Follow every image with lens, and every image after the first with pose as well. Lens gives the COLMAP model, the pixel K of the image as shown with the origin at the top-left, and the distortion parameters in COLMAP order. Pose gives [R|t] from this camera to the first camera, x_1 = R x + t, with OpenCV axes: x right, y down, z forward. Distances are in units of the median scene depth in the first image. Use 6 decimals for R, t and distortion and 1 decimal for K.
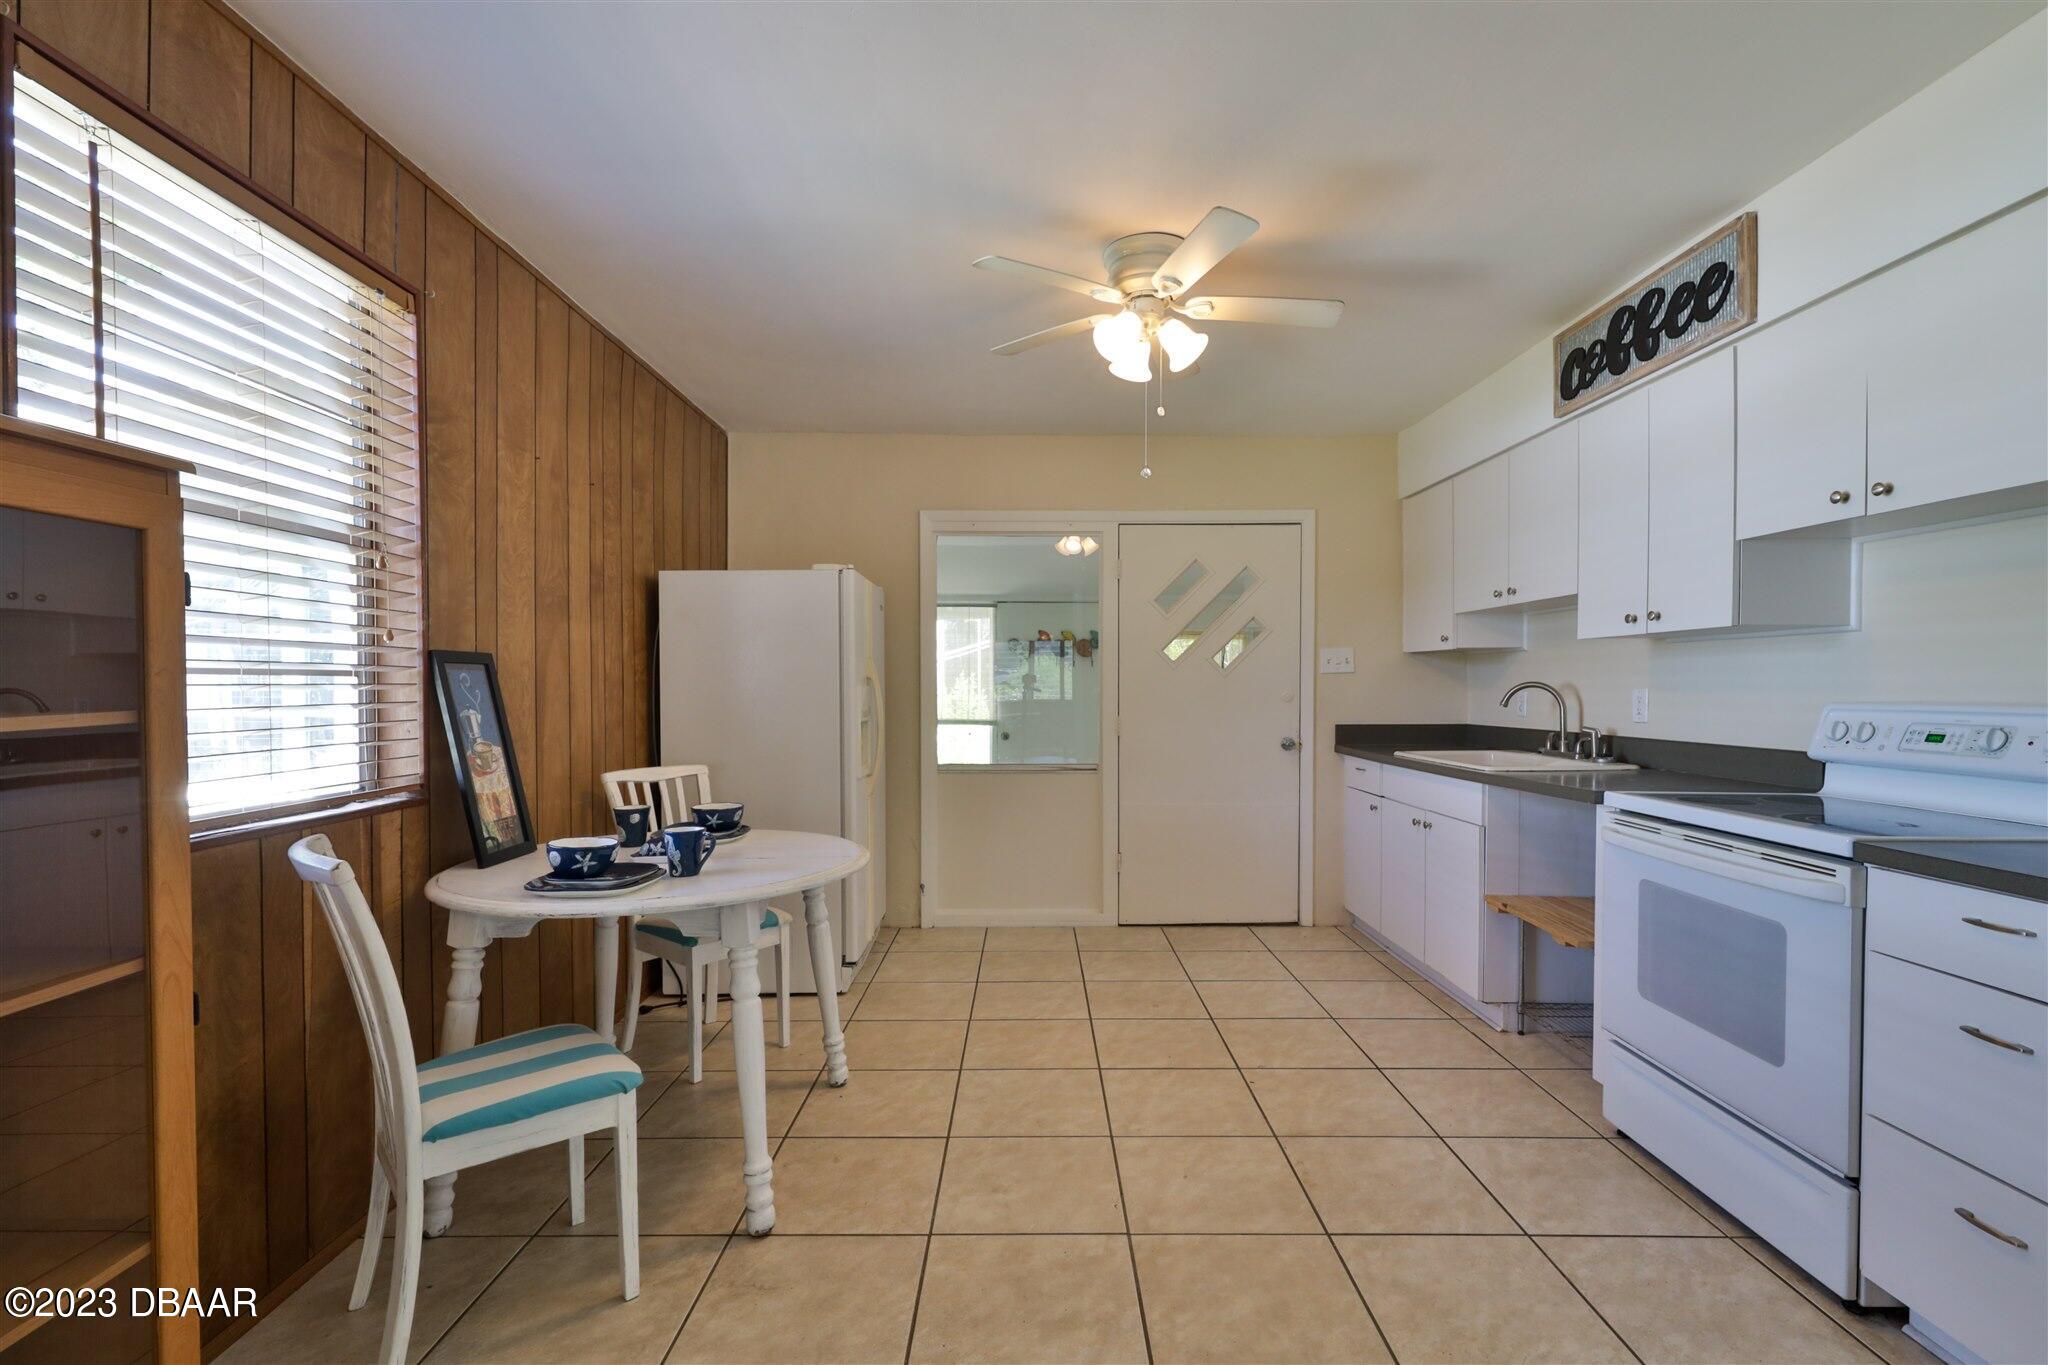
lens RADIAL K [[918.7, 0, 1018.1], [0, 918.7, 698.6], [0, 0, 1]] dist [0.001510, 0.000169]
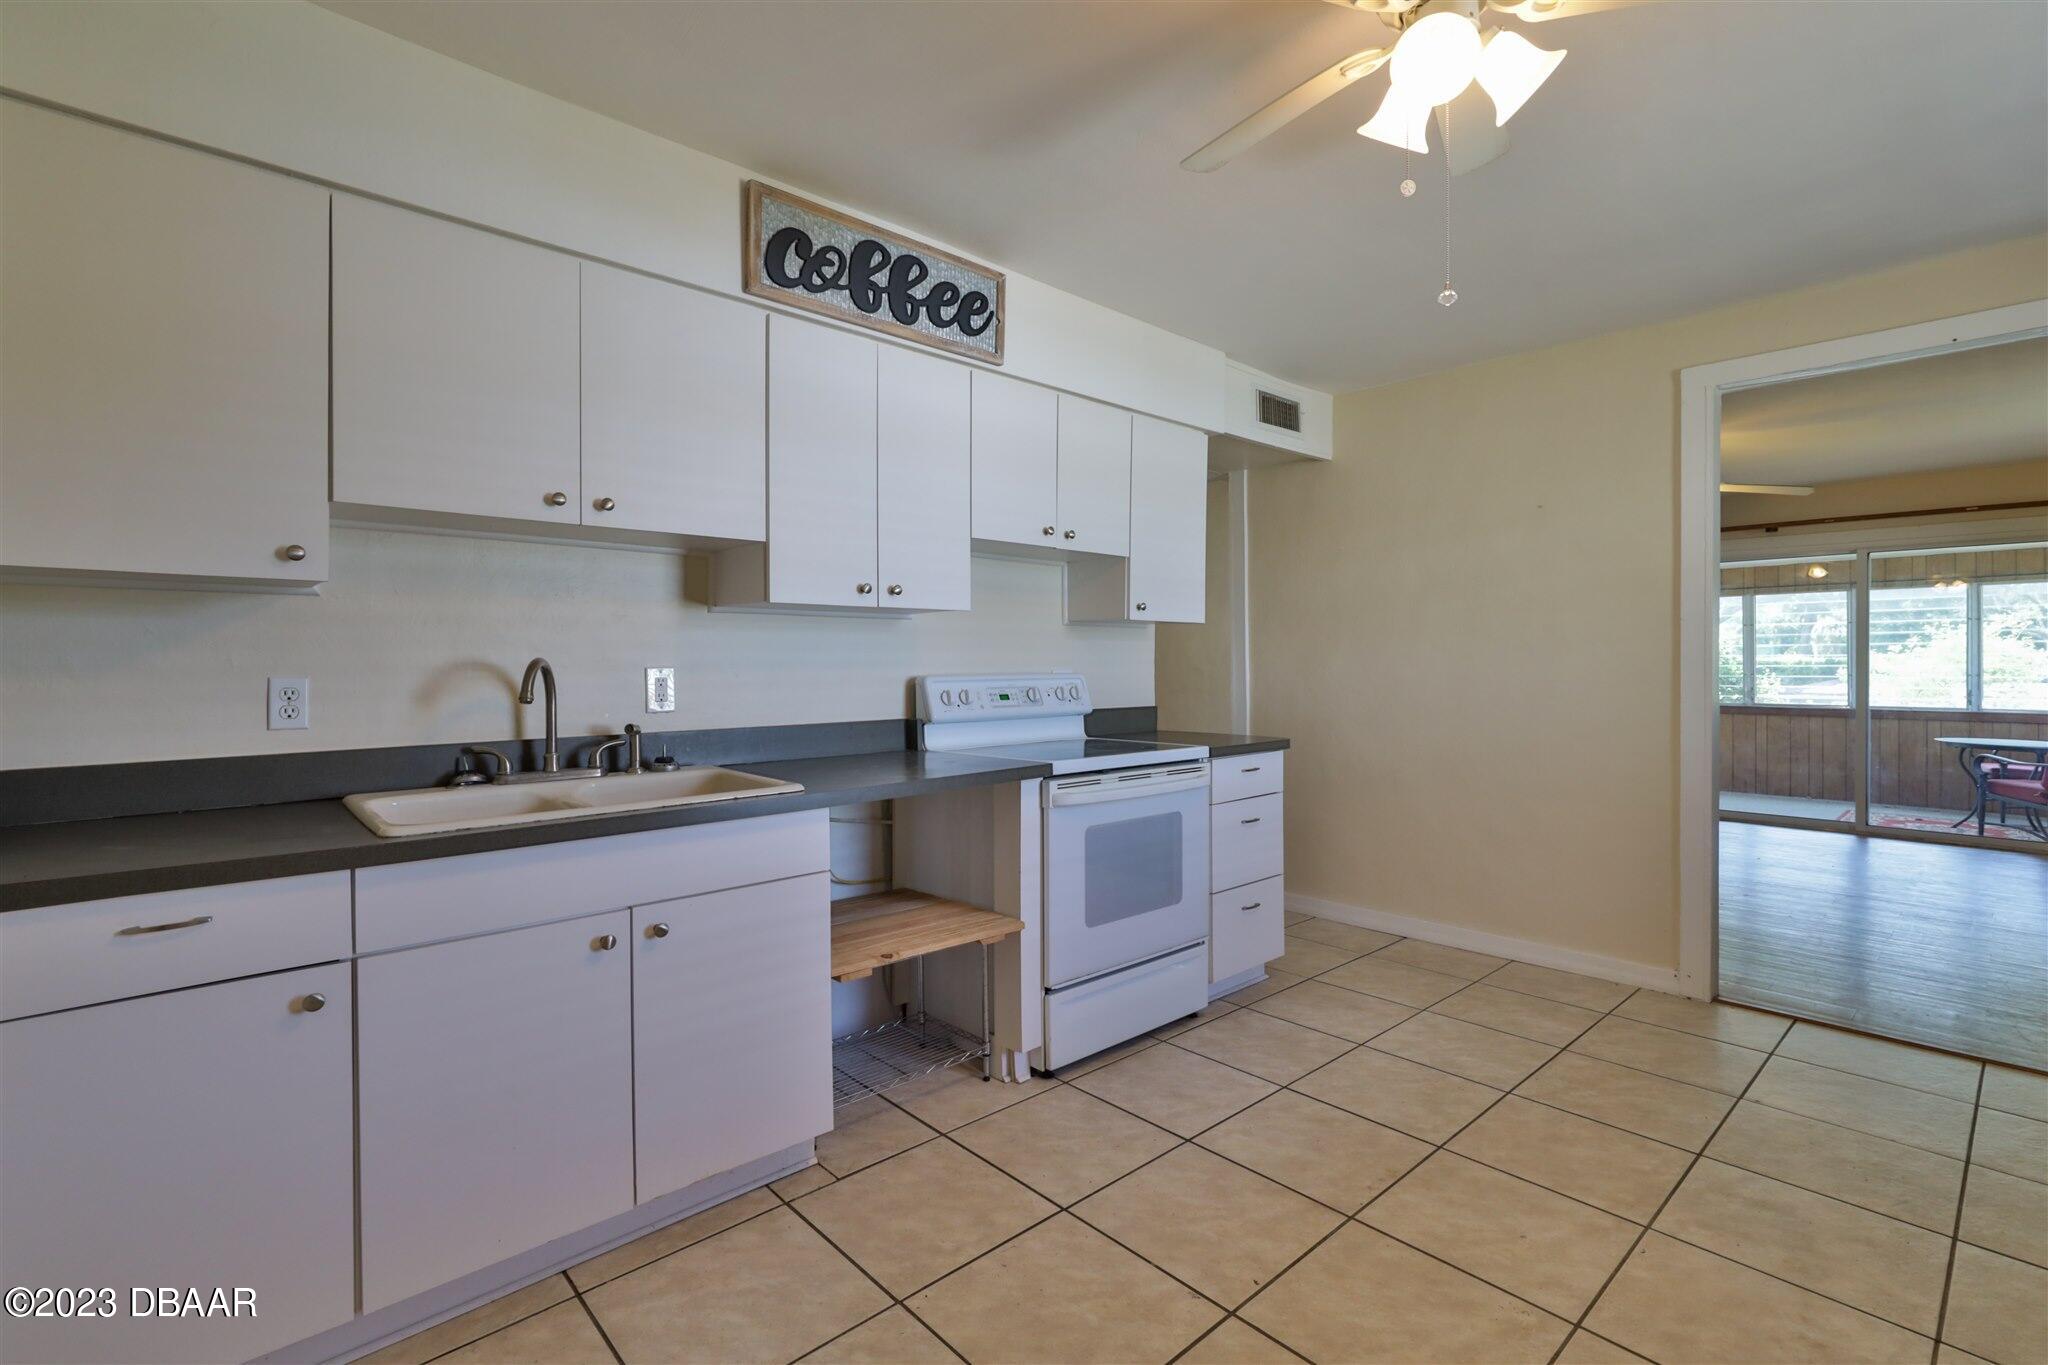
lens RADIAL K [[928.5, 0, 1014.8], [0, 928.5, 668.5], [0, 0, 1]] dist [-0.001357, 0.000154]
pose [[-0.677204, -0.002228, 0.735792, -0.110866], [0.014940, 0.999748, 0.016777, -0.023417], [-0.735643, 0.022354, -0.677000, 1.633942]]
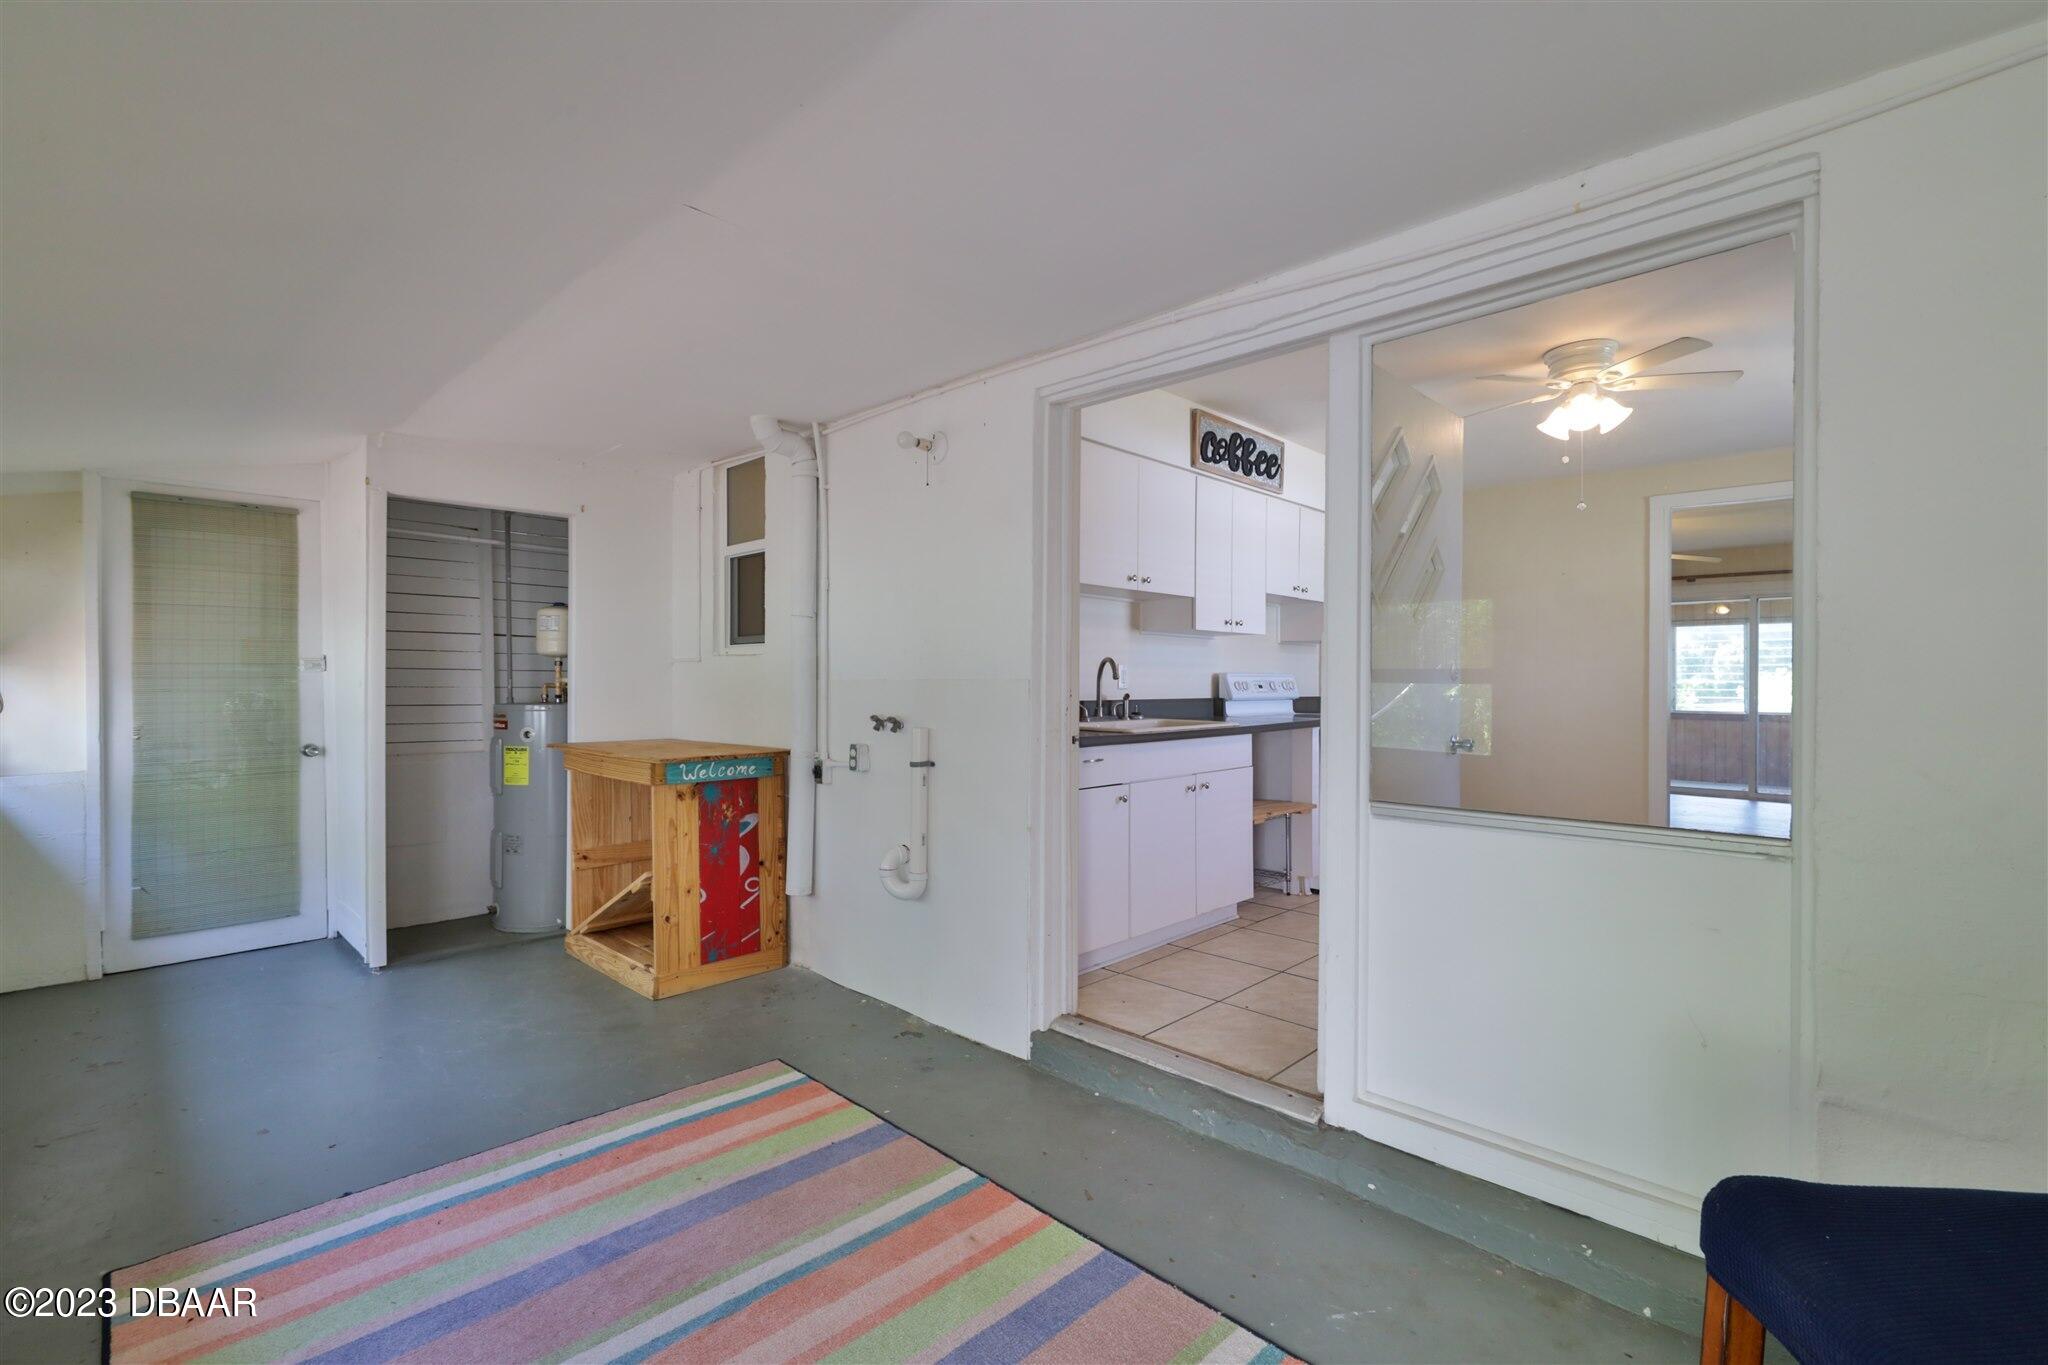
lens RADIAL K [[908.6, 0, 1024.0], [0, 908.6, 682.5], [0, 0, 1]] dist [0.000732, 0.000109]
pose [[-0.720742, -0.003147, 0.693196, -0.210027], [0.006874, 0.999908, 0.011686, -0.000565], [-0.693169, 0.013188, -0.720654, 2.621974]]
